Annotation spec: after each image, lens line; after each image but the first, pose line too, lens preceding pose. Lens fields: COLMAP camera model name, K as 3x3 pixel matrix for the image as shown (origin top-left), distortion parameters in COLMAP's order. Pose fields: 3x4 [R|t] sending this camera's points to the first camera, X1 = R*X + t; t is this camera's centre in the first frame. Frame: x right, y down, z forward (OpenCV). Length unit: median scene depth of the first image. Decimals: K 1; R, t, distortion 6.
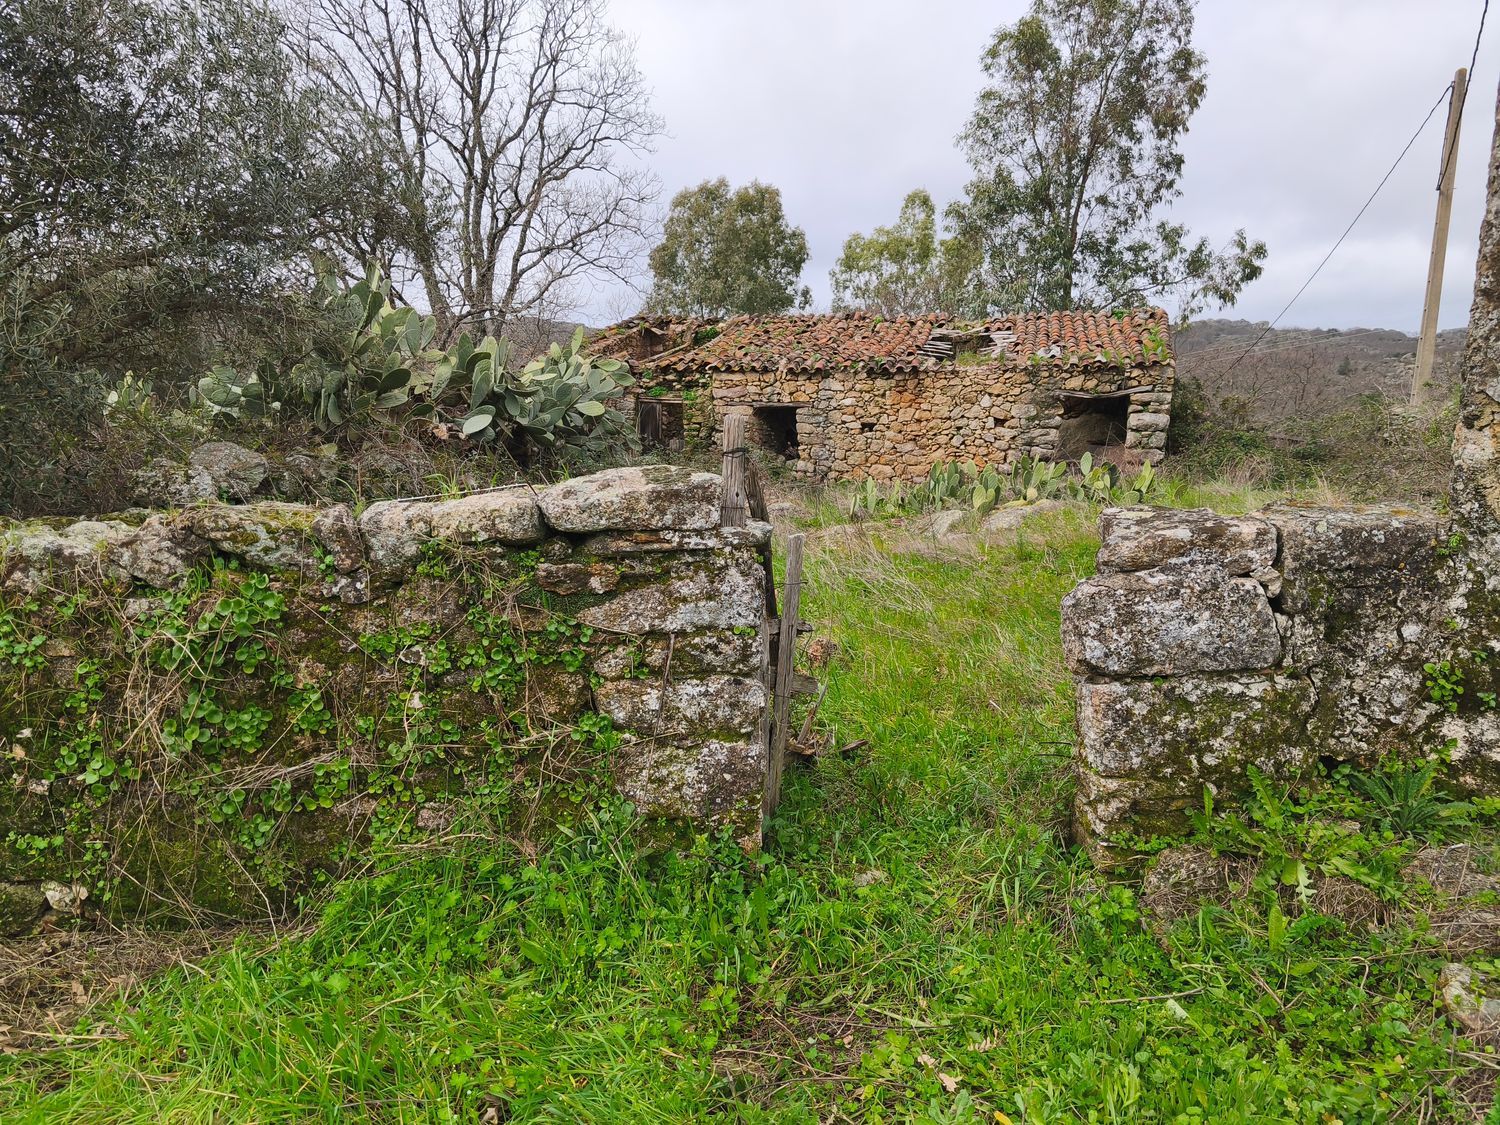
lens RADIAL K [[951.0, 0, 753.7], [0, 951.0, 544.9], [0, 0, 1]] dist [0.056058, 0.001101]
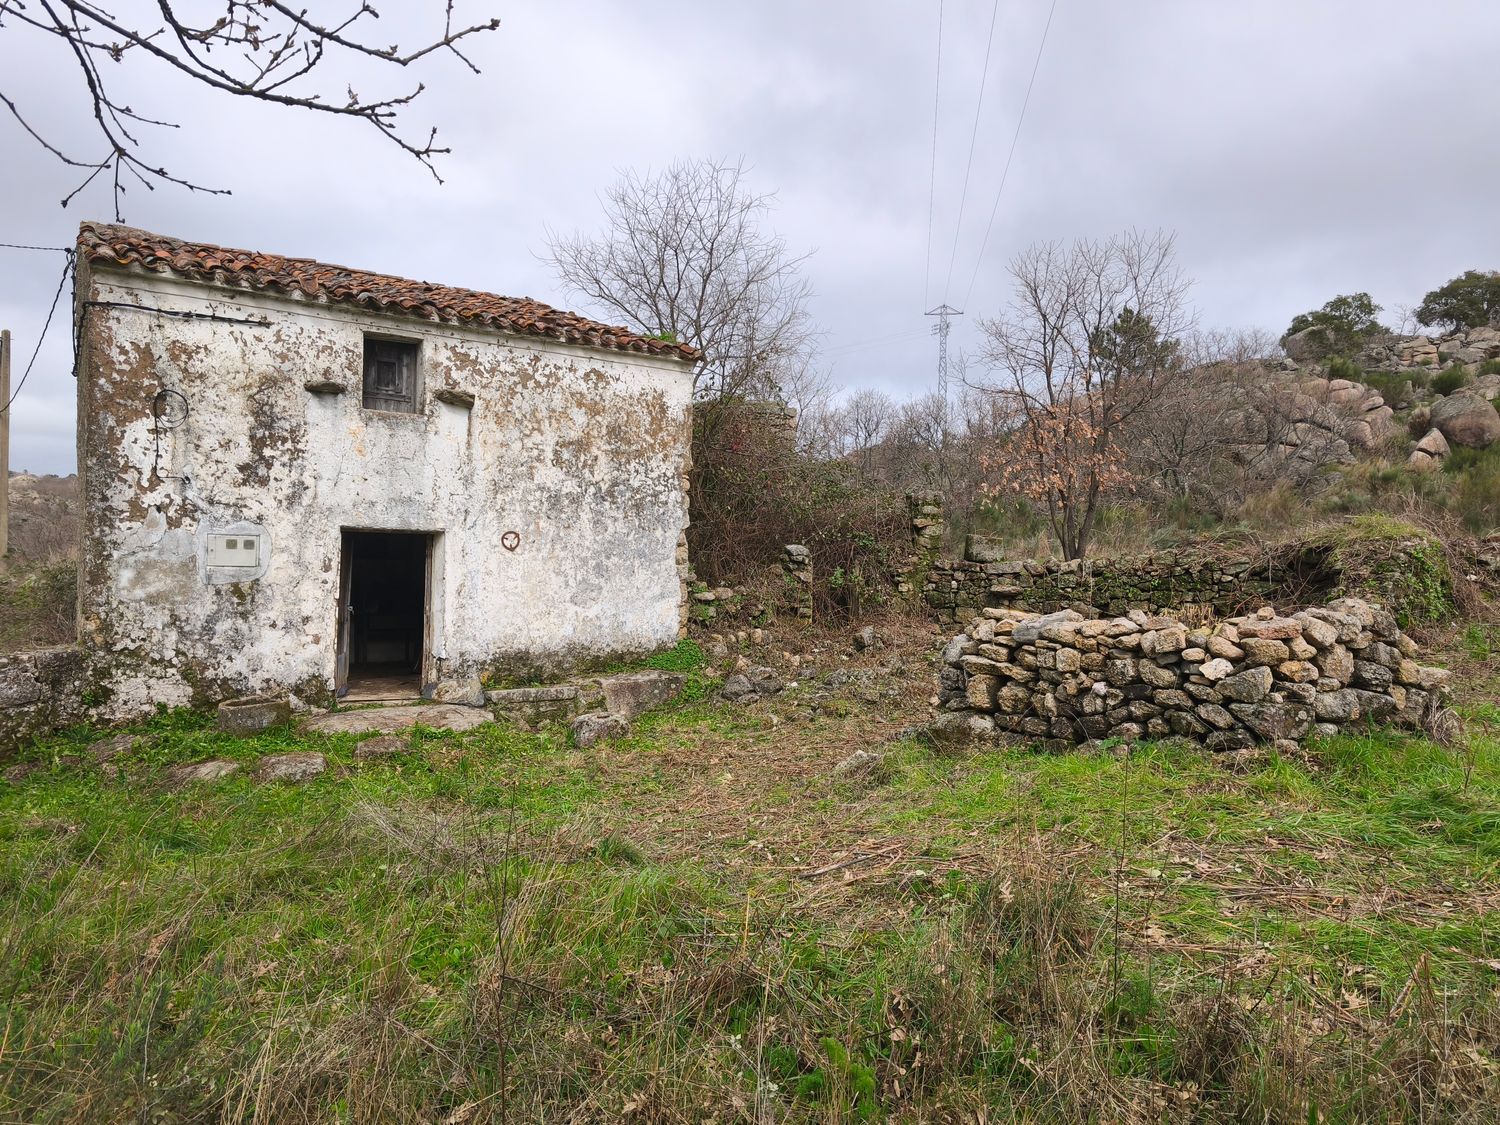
lens RADIAL K [[1006.8, 0, 727.4], [0, 1006.8, 556.4], [0, 0, 1]] dist [0.043762, 0.000206]
pose [[0.341951, -0.008255, 0.939682, -0.282444], [0.127237, 0.991160, -0.037594, 0.011694], [-0.931064, 0.132417, 0.339978, -0.351938]]
